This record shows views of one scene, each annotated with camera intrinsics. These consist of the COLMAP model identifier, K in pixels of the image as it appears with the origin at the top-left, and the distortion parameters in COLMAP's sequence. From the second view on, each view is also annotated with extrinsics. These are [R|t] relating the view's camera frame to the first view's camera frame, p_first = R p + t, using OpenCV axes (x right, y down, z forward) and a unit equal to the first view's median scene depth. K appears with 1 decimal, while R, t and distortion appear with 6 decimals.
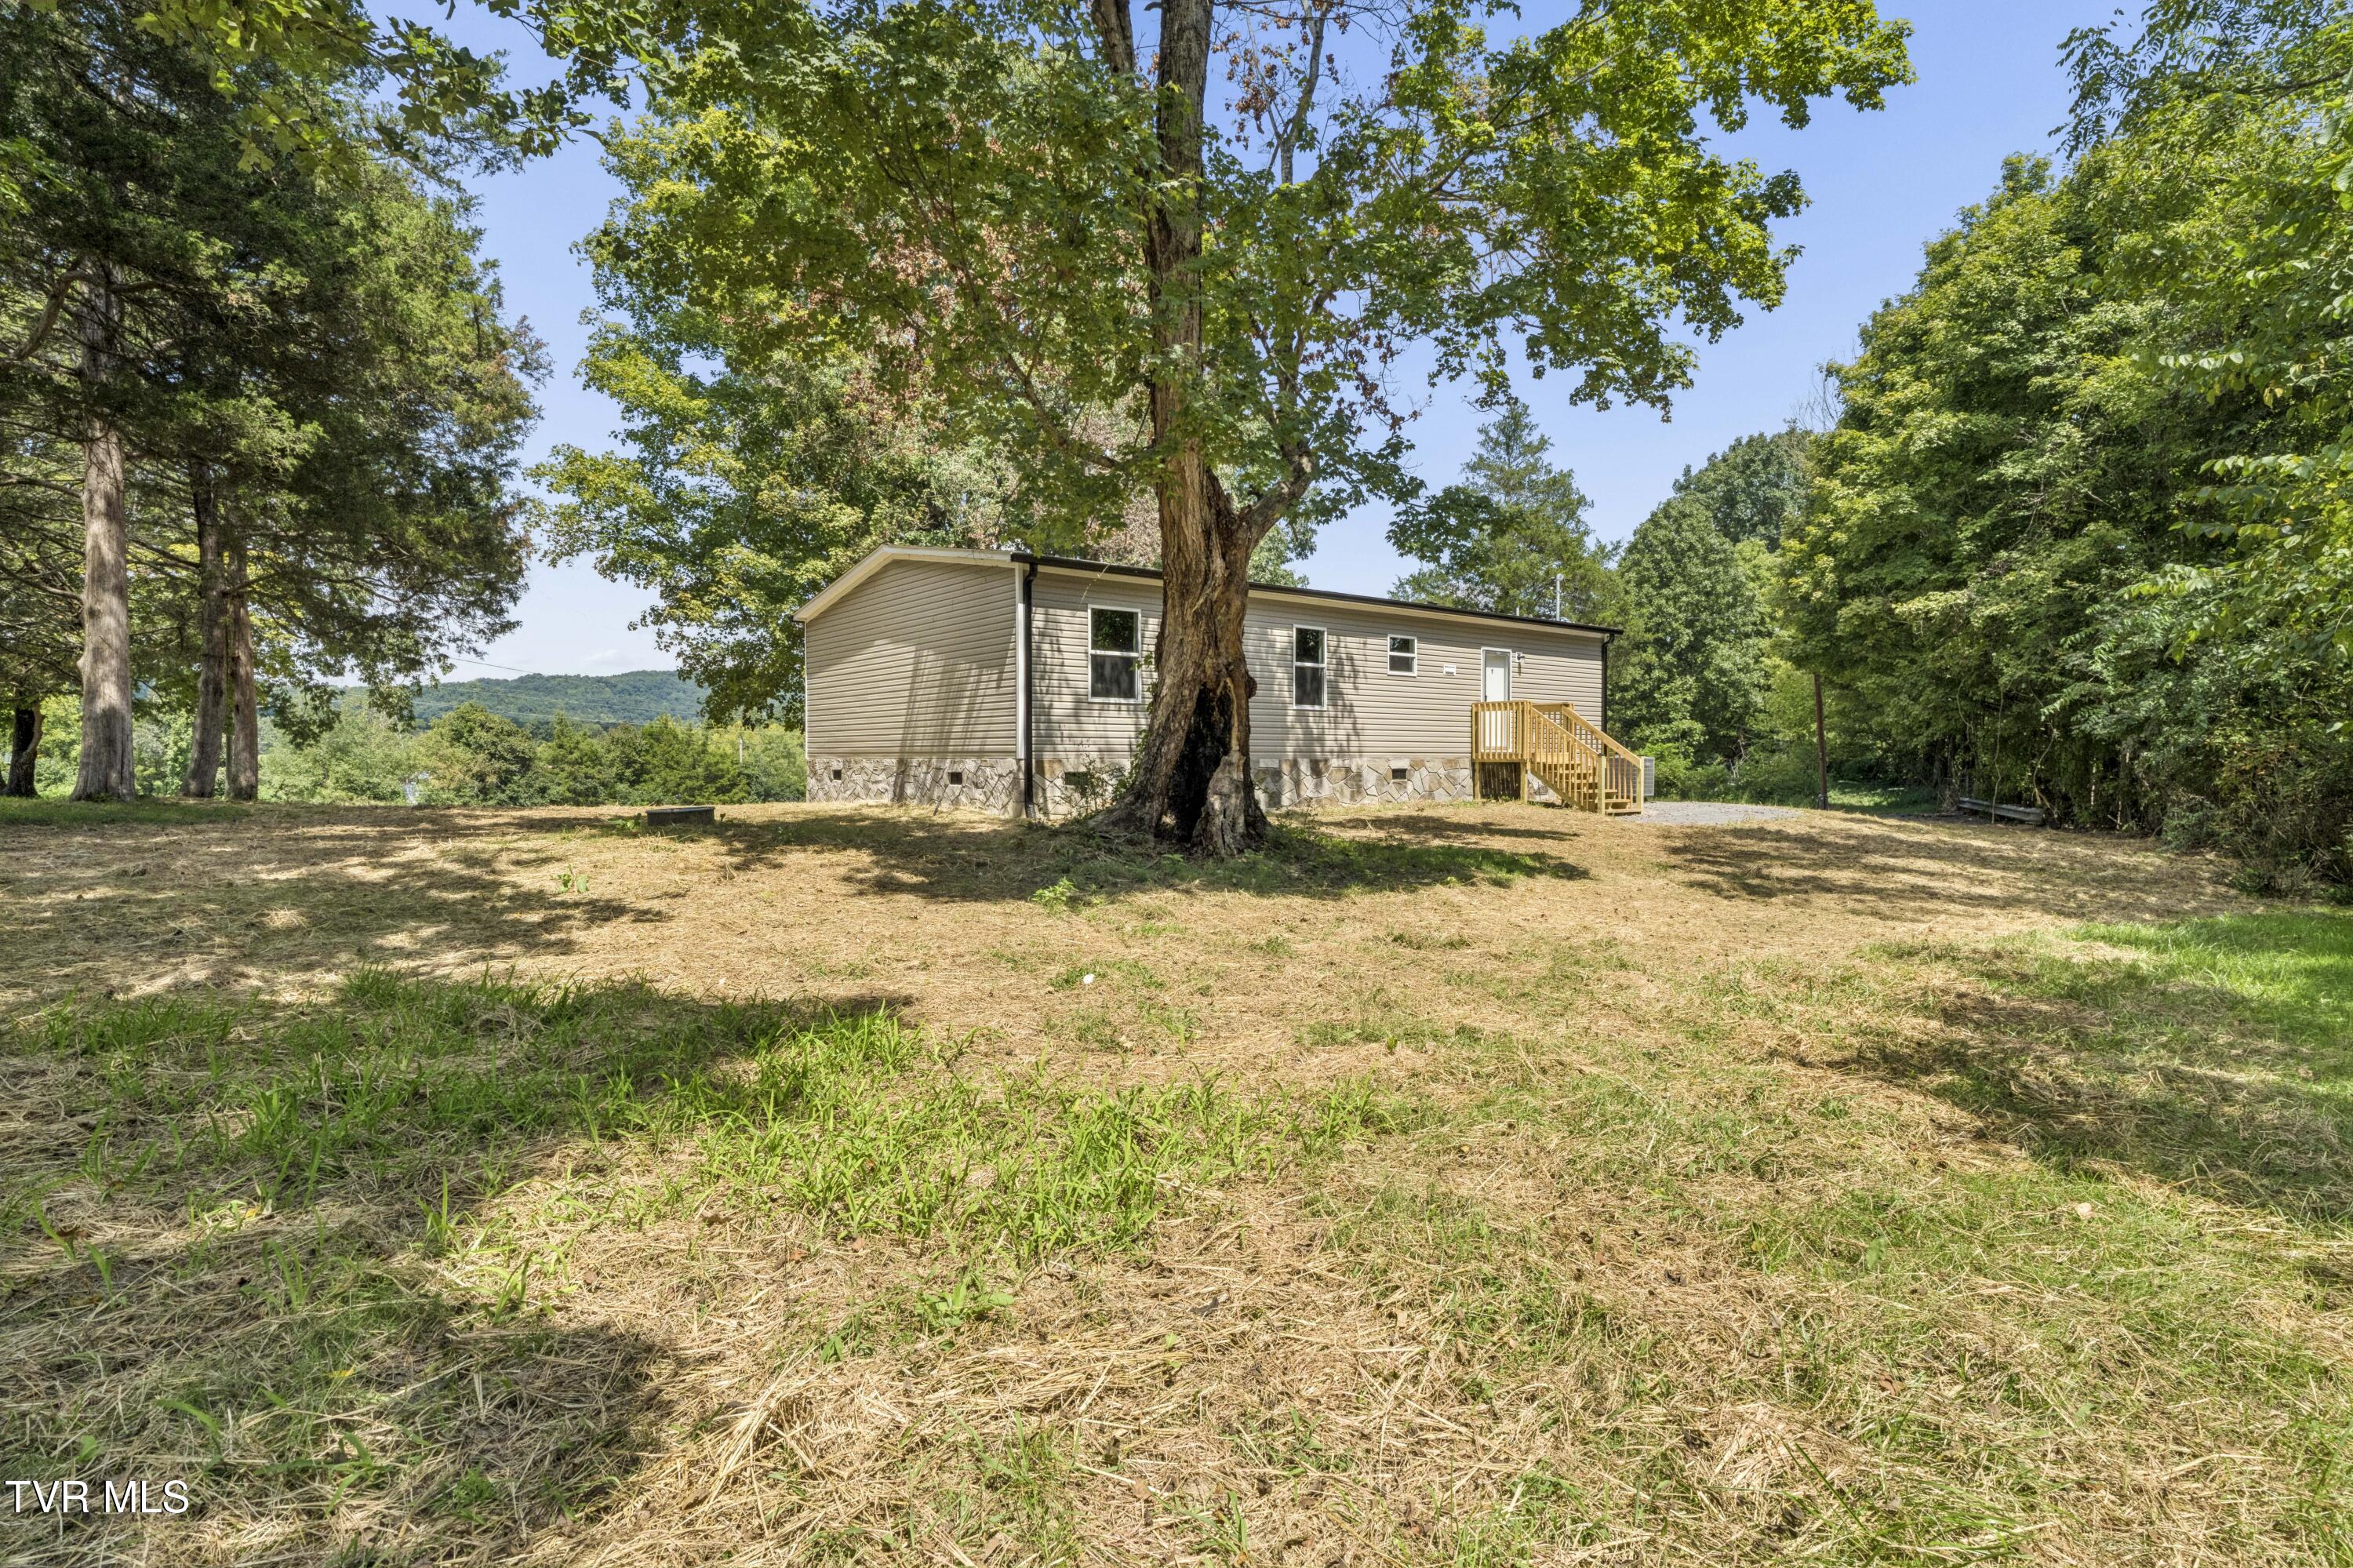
lens RADIAL K [[1155.2, 0, 1176.8], [0, 1155.2, 785.9], [0, 0, 1]] dist [0.000786, -0.000022]
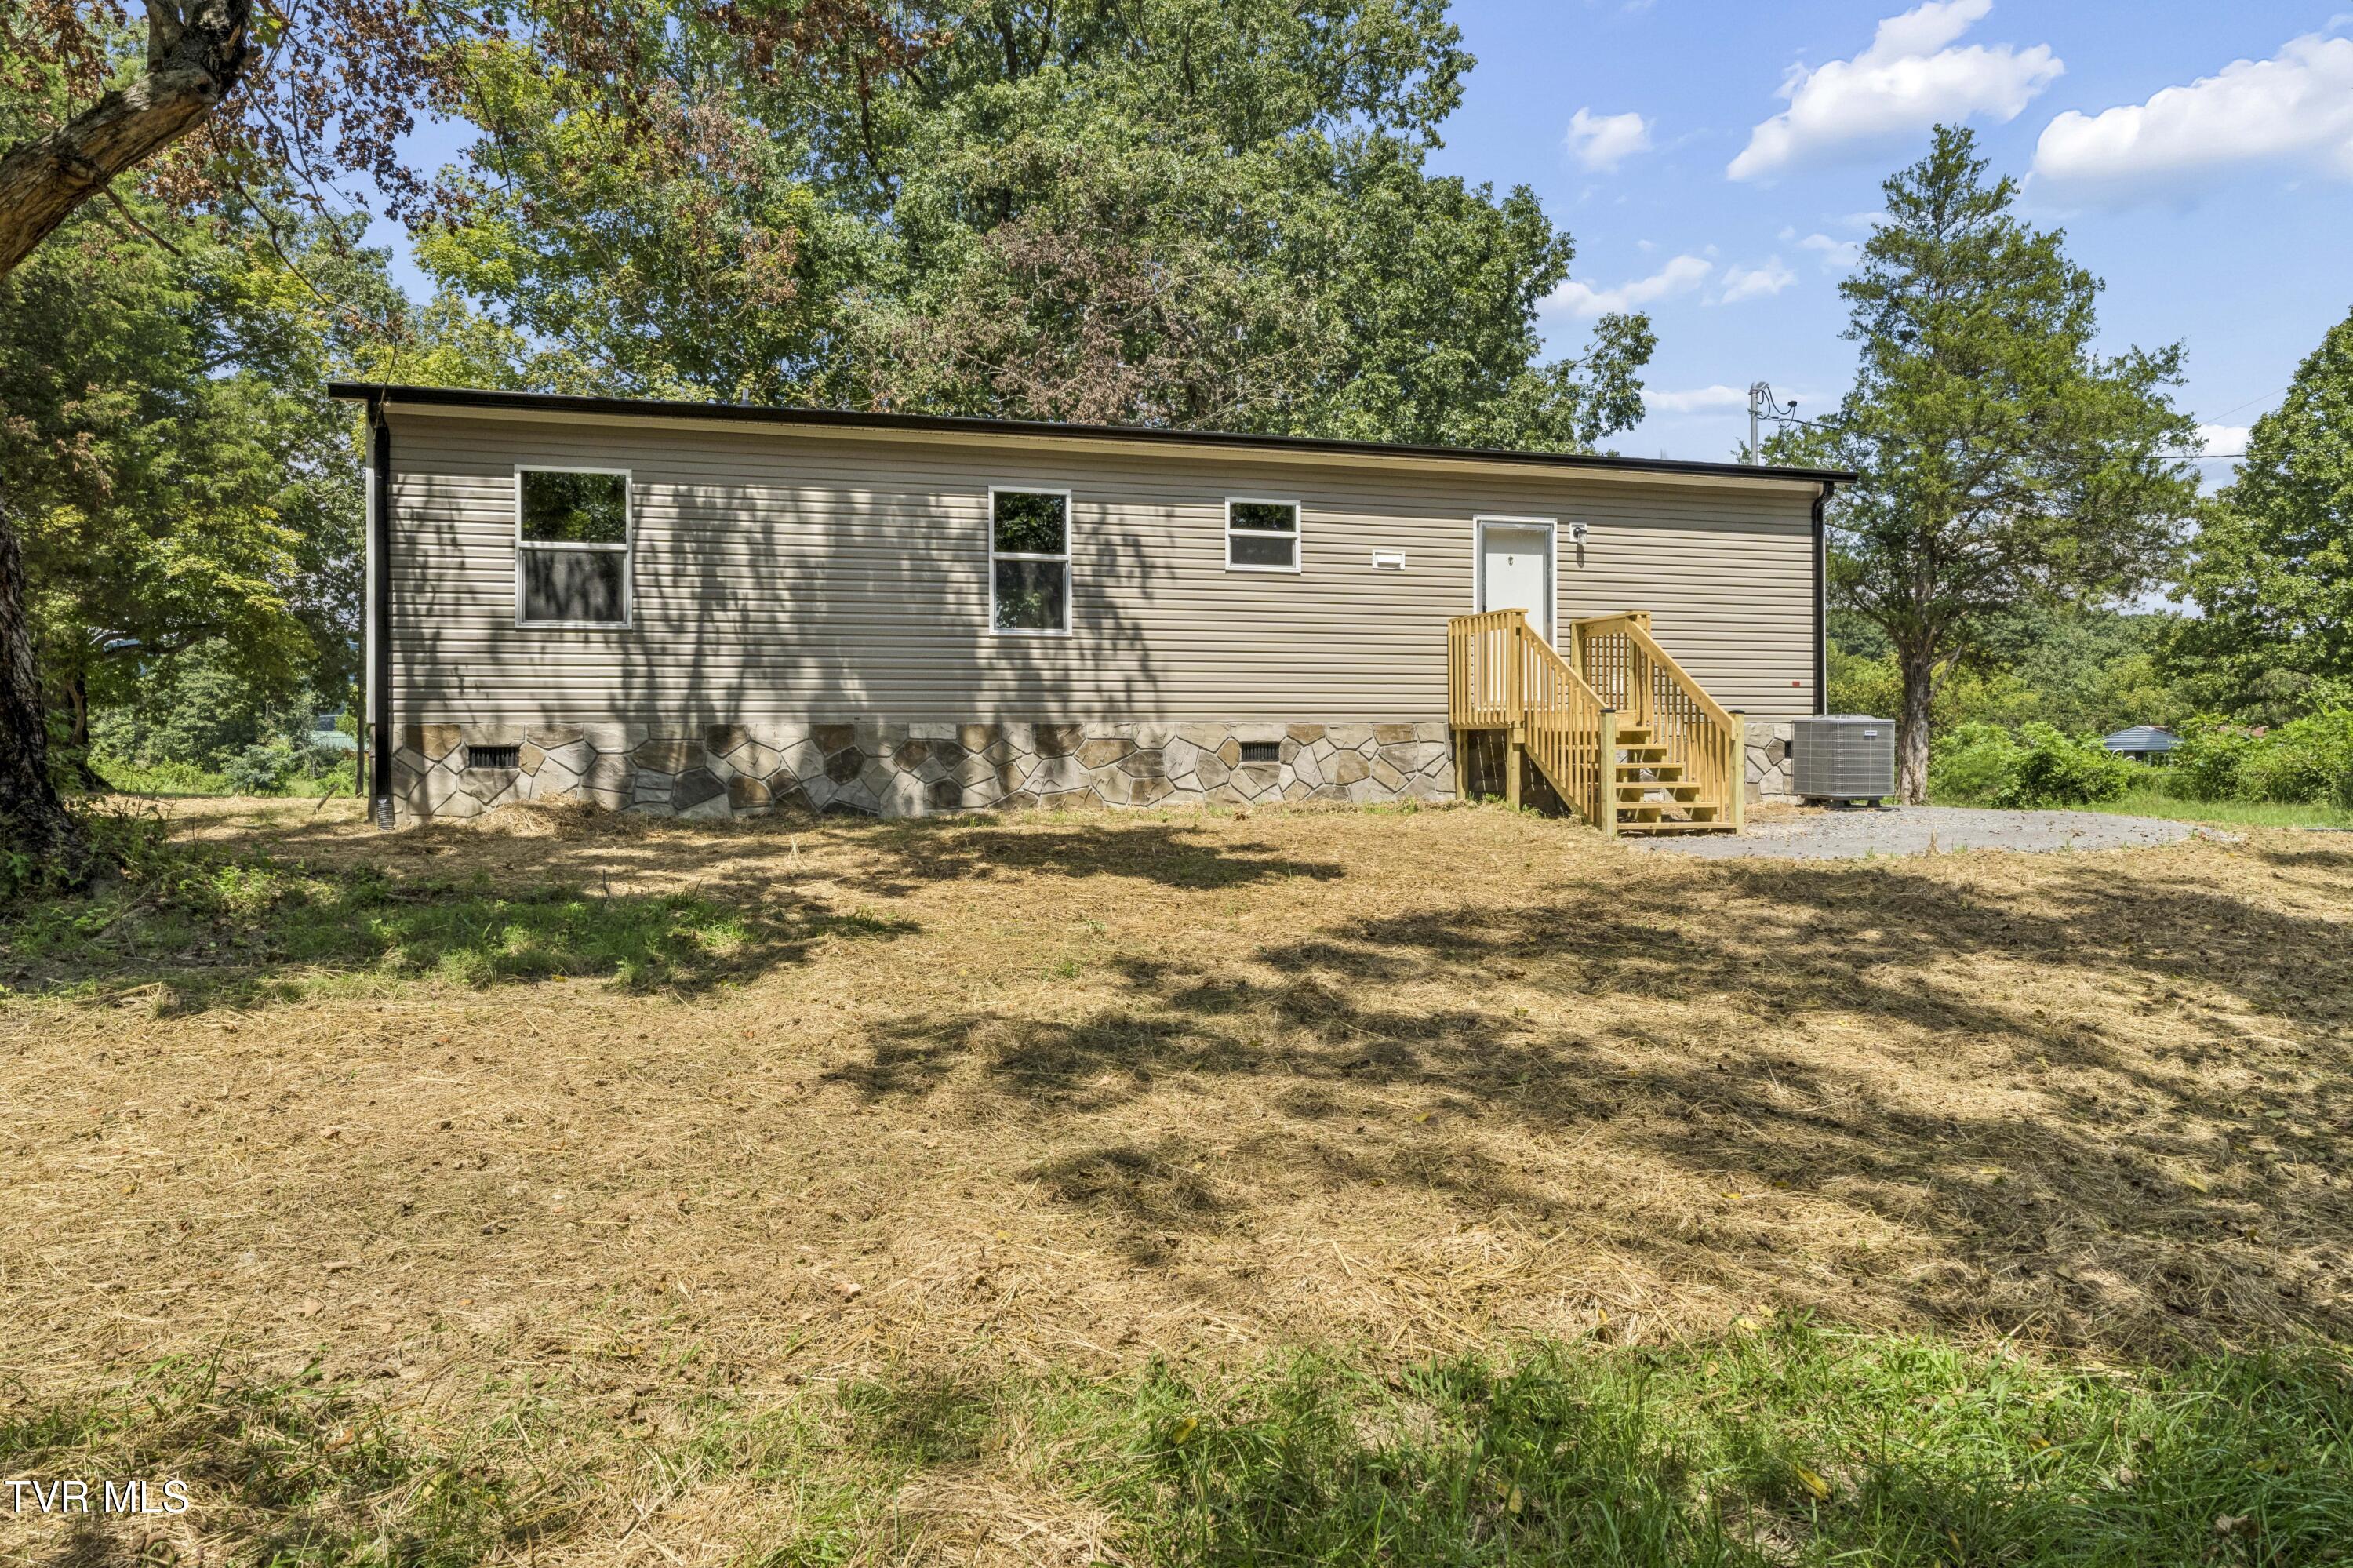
lens RADIAL K [[1423.0, 0, 1176.4], [0, 1423.0, 776.7], [0, 0, 1]] dist [-0.009186, 0.000437]
pose [[0.922664, 0.006059, -0.385557, 0.441980], [-0.006390, 0.999979, 0.000423, 0.001596], [0.385552, 0.002074, 0.922684, 0.382462]]
